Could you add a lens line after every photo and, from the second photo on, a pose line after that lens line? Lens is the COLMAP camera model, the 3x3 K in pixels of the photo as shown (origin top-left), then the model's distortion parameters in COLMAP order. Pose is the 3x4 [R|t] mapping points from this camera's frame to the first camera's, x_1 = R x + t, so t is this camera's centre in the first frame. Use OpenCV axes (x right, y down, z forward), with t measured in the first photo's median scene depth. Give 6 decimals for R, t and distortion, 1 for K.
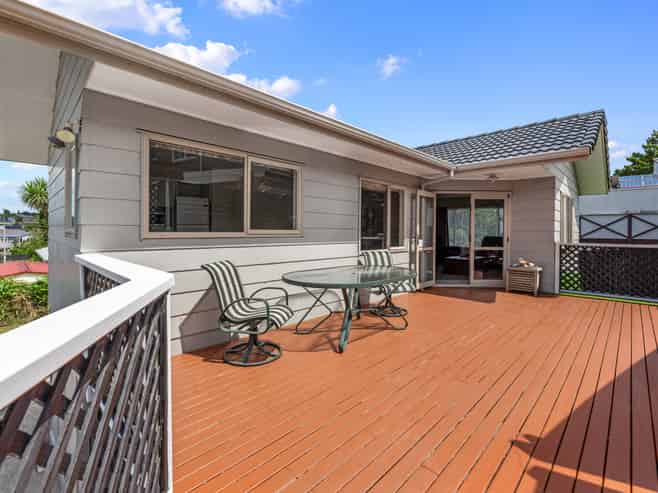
lens RADIAL K [[308.1, 0, 329.0], [0, 308.1, 246.5], [0, 0, 1]] dist [0.000865, -0.000006]
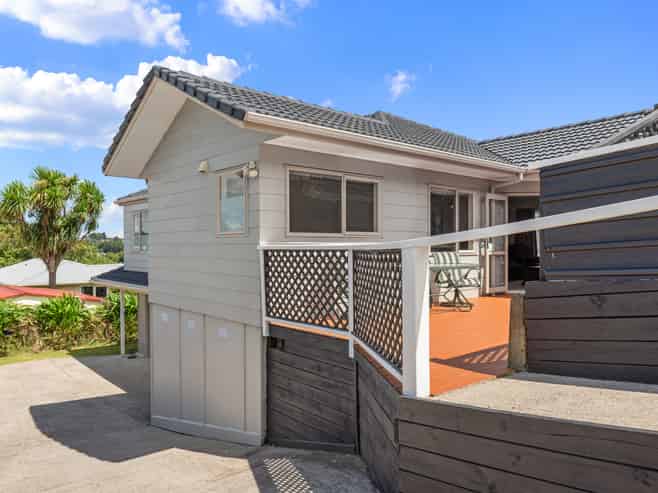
lens RADIAL K [[492.3, 0, 329.0], [0, 492.3, 246.5], [0, 0, 1]] dist [-0.005313, -0.000168]
pose [[0.996828, -0.011447, -0.078763, -0.095056], [0.007098, 0.998446, -0.055274, 0.071239], [0.079273, 0.054539, 0.995360, -0.613023]]
